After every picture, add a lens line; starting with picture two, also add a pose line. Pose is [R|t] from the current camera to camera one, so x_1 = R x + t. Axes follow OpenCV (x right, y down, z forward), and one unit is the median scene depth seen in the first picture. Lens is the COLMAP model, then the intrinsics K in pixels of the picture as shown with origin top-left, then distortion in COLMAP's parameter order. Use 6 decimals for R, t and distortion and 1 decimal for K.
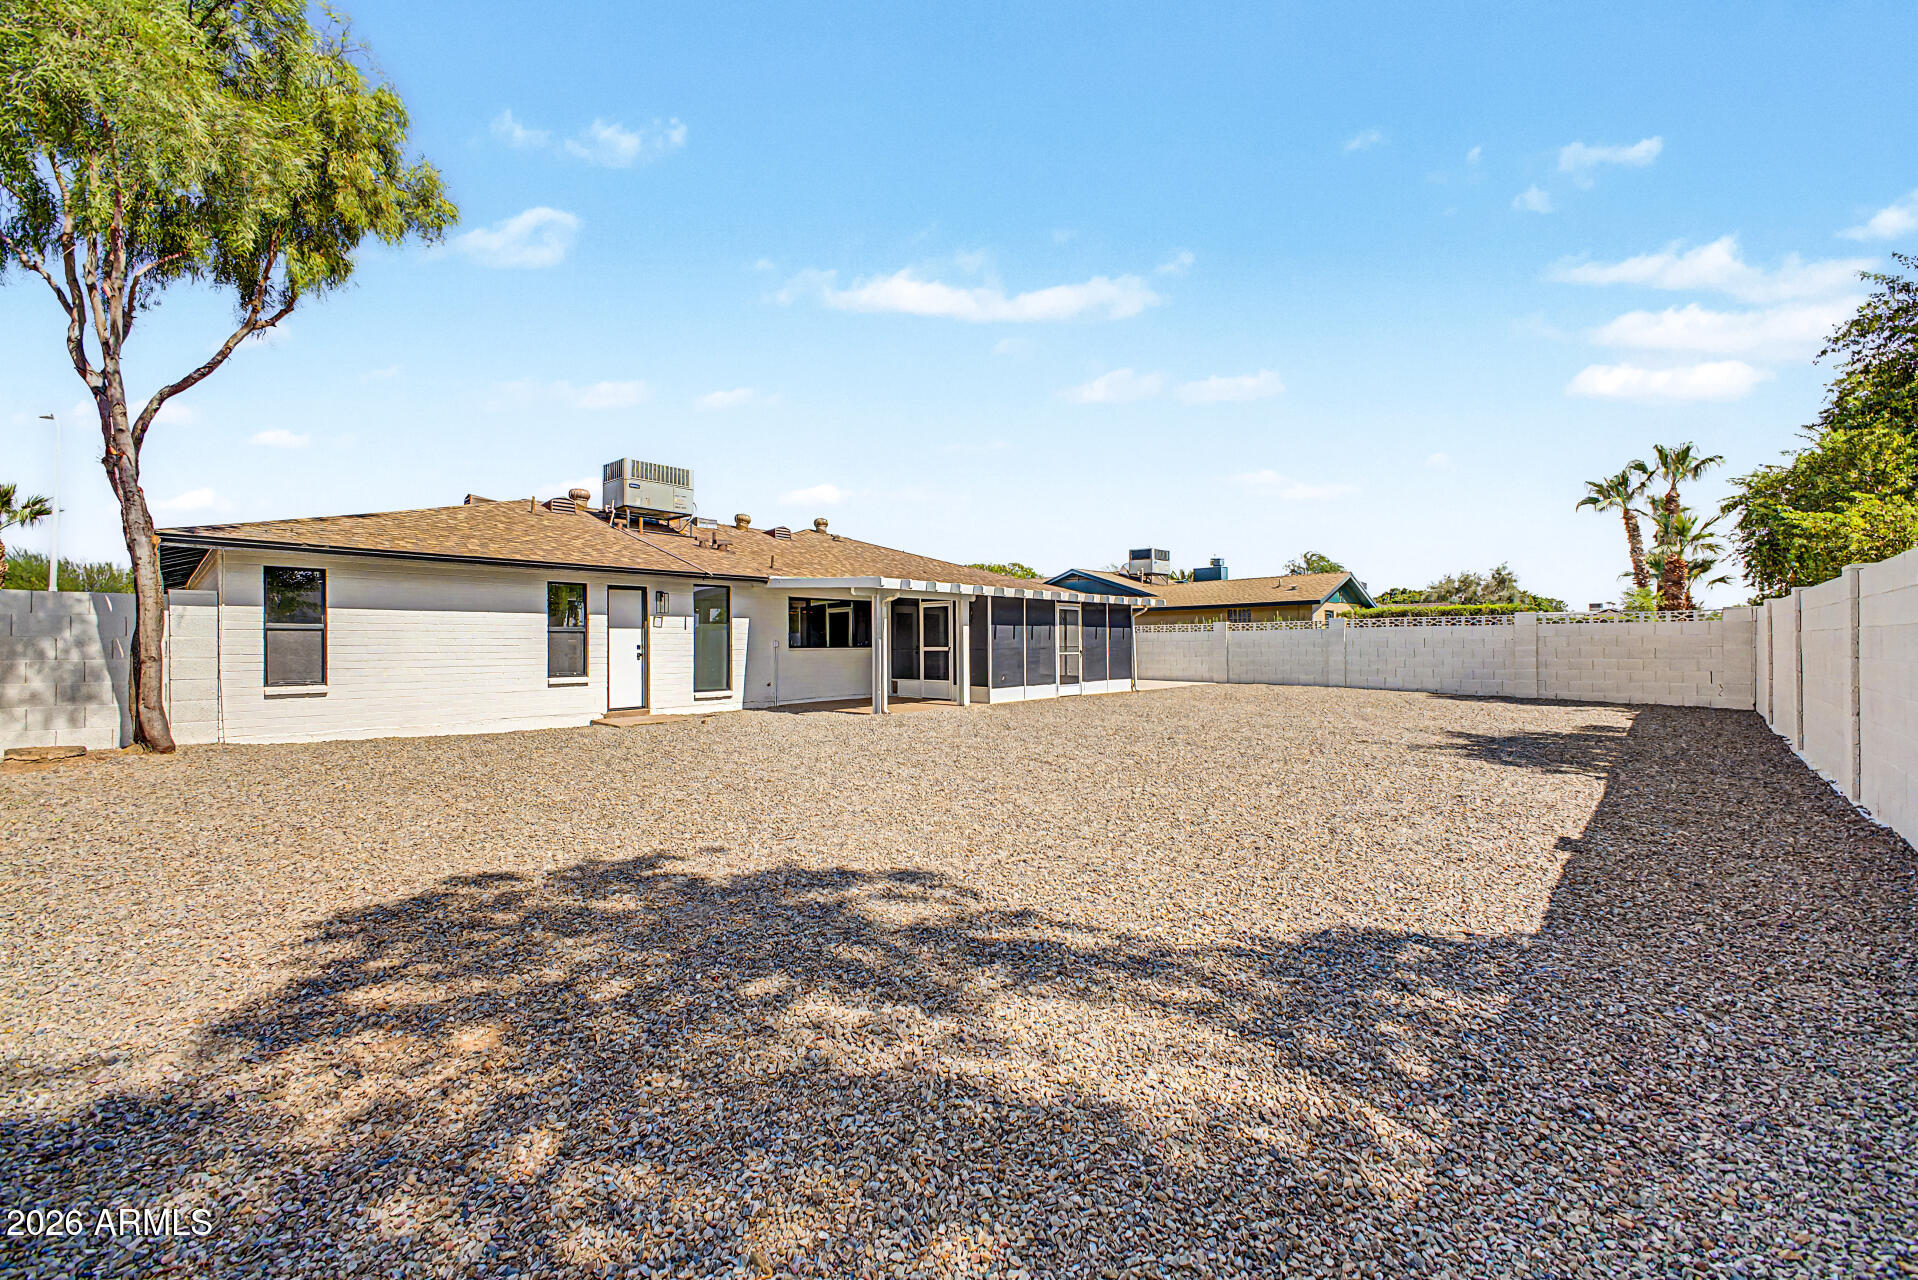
lens RADIAL K [[769.8, 0, 974.0], [0, 769.8, 639.3], [0, 0, 1]] dist [0.013142, -0.002729]
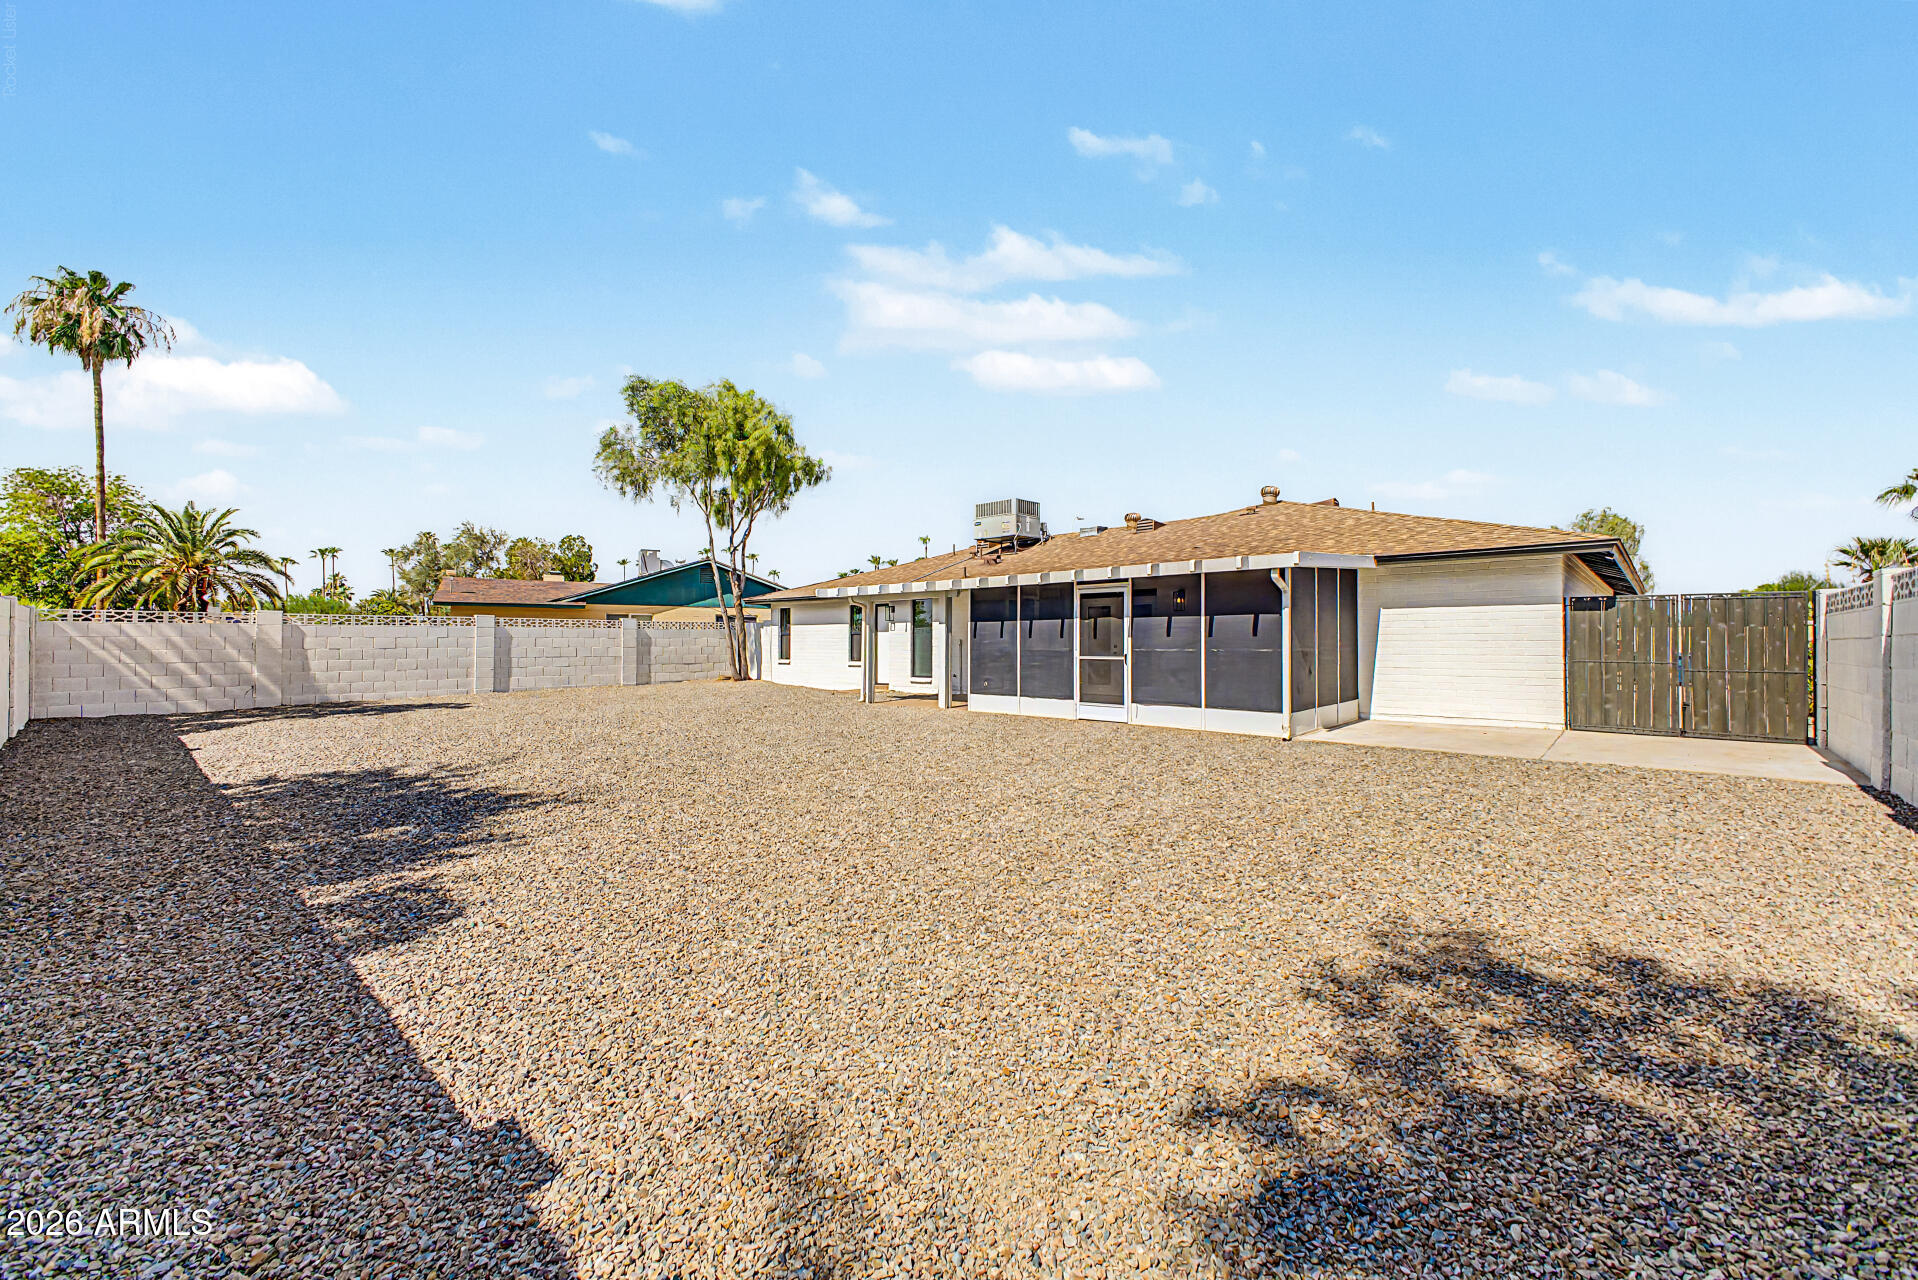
lens RADIAL K [[773.0, 0, 960.3], [0, 773.0, 659.6], [0, 0, 1]] dist [0.008638, -0.000668]
pose [[-0.027167, 0.026003, -0.999293, 0.912475], [0.004794, 0.999654, 0.025882, 0.001743], [0.999619, -0.004088, -0.027282, 1.008416]]
